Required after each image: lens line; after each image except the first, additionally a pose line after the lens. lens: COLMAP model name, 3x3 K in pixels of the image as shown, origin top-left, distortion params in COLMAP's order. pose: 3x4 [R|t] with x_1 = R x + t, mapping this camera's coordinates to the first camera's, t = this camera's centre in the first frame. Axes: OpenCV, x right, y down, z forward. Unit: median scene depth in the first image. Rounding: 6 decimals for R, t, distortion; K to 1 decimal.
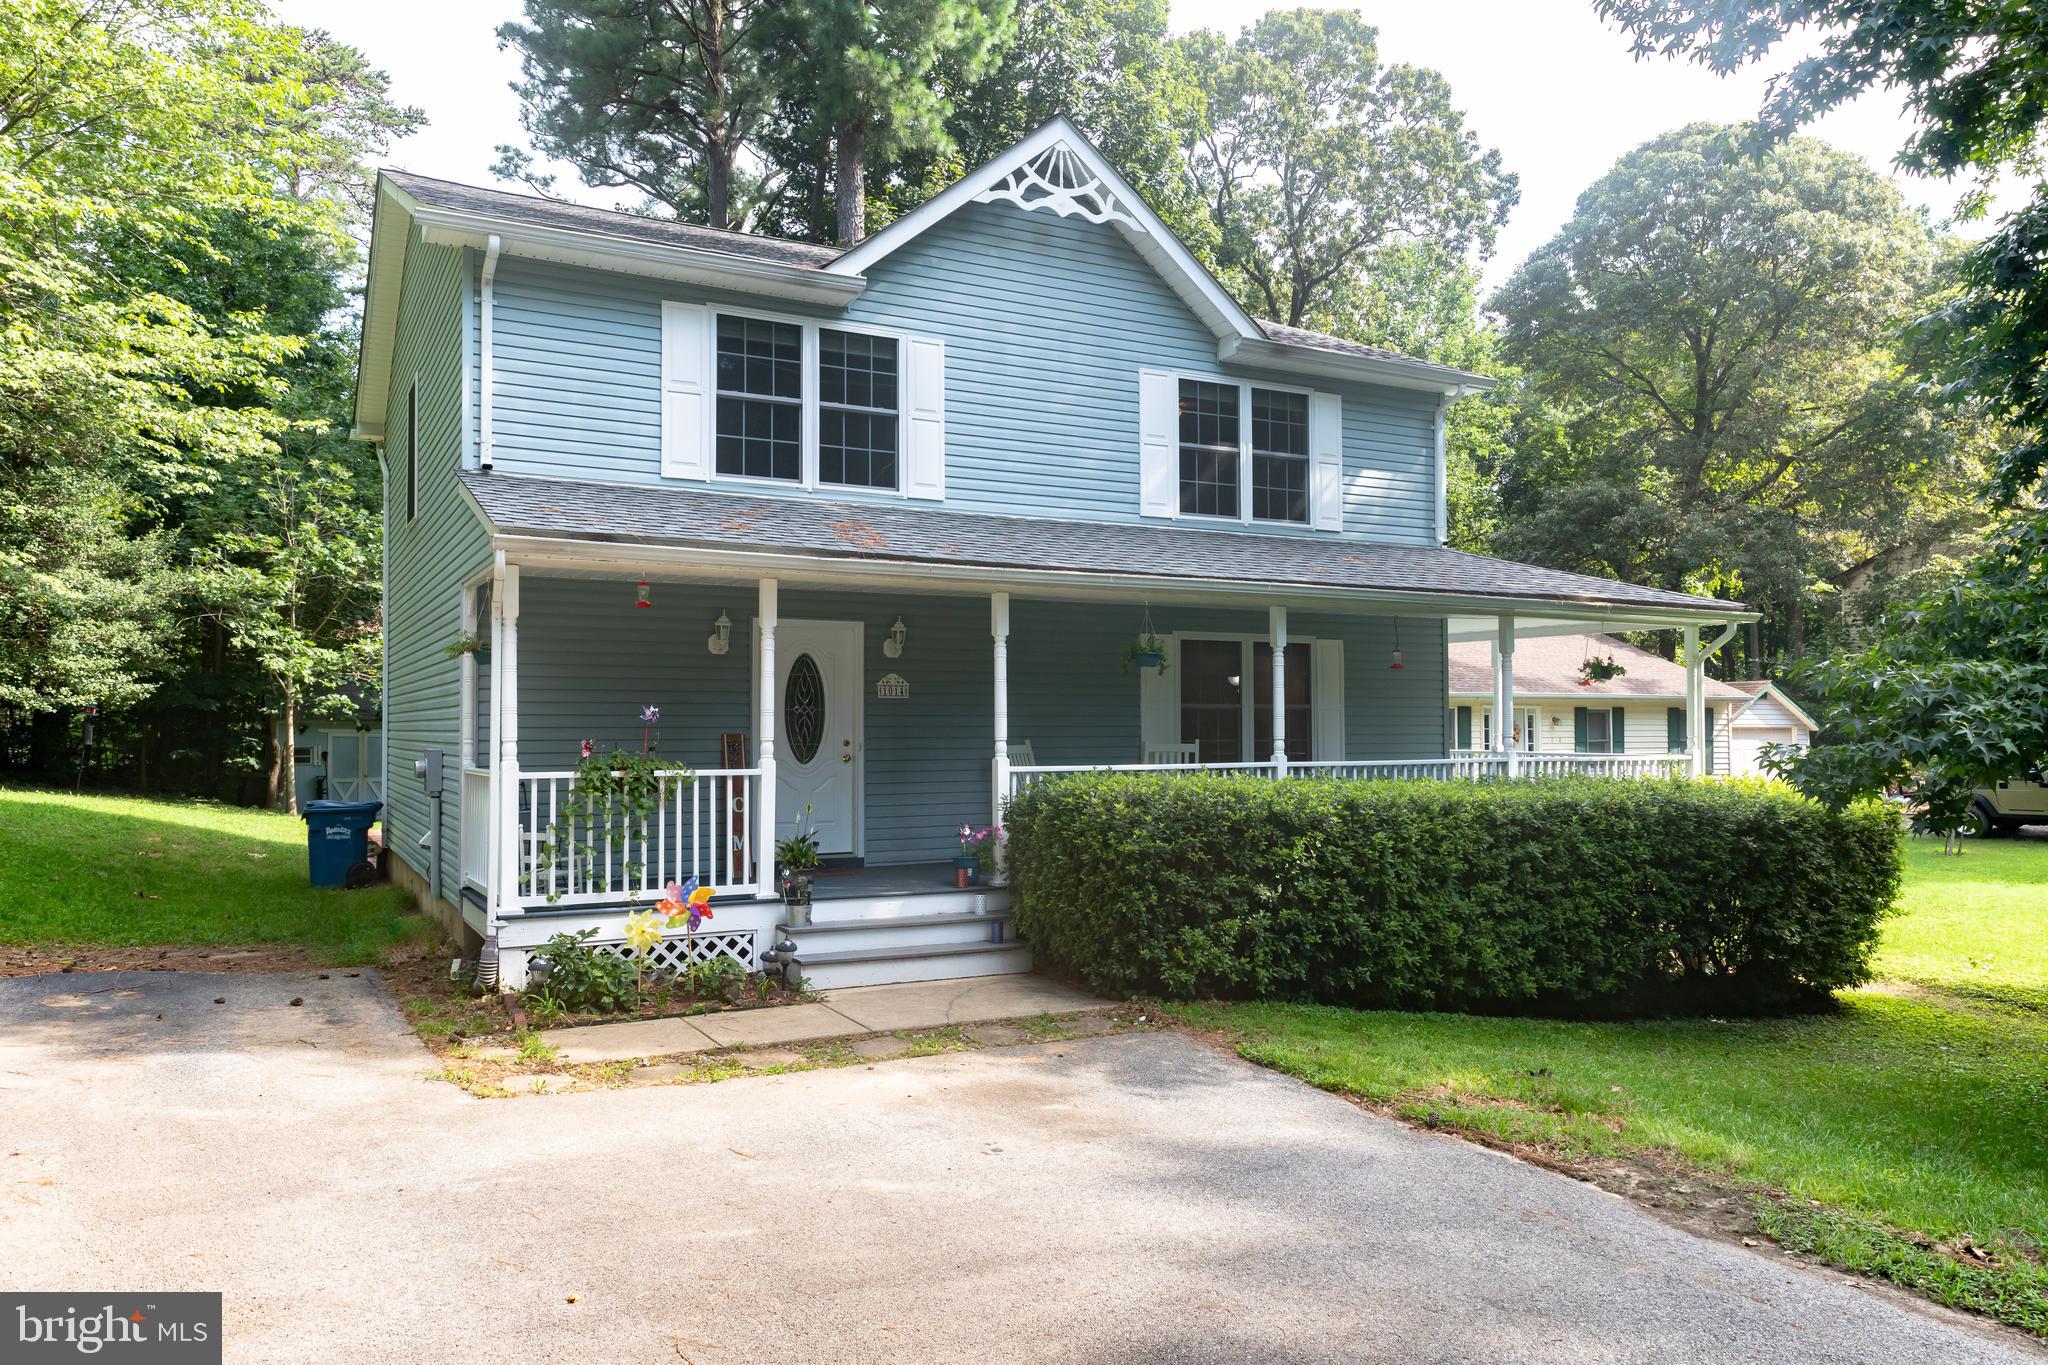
lens RADIAL K [[1486.5, 0, 1045.2], [0, 1486.5, 692.9], [0, 0, 1]] dist [0.020219, -0.008807]
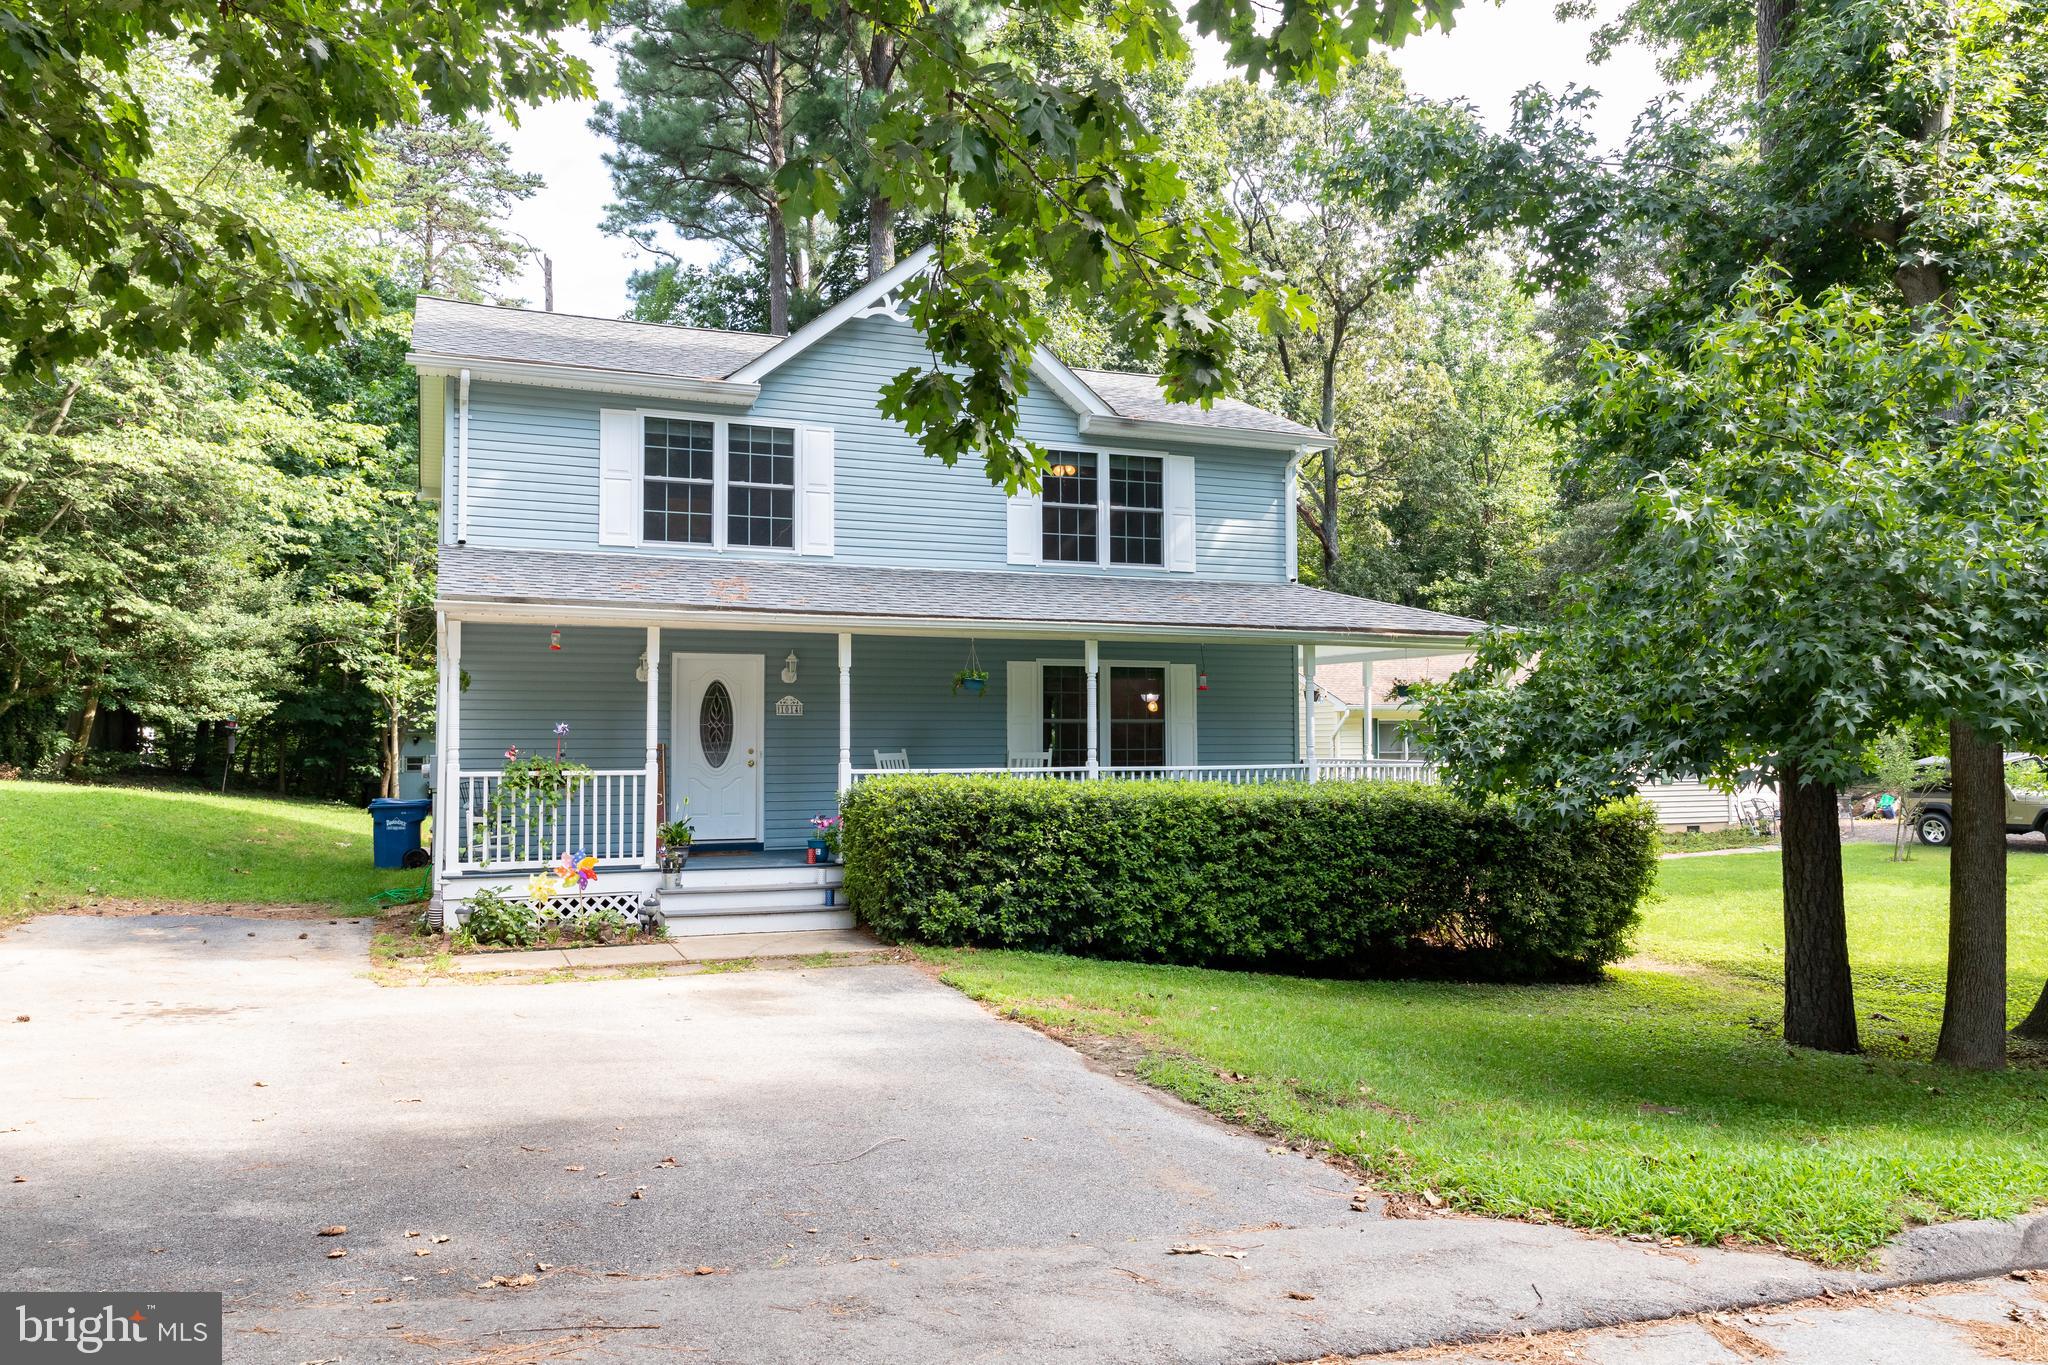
lens RADIAL K [[1486.5, 0, 1004.0], [0, 1486.5, 679.7], [0, 0, 1]] dist [0.020219, -0.008807]
pose [[0.993692, -0.004772, -0.112043, 0.248195], [0.002986, 0.999866, -0.016098, -0.006588], [0.112105, 0.015662, 0.993573, -0.254947]]
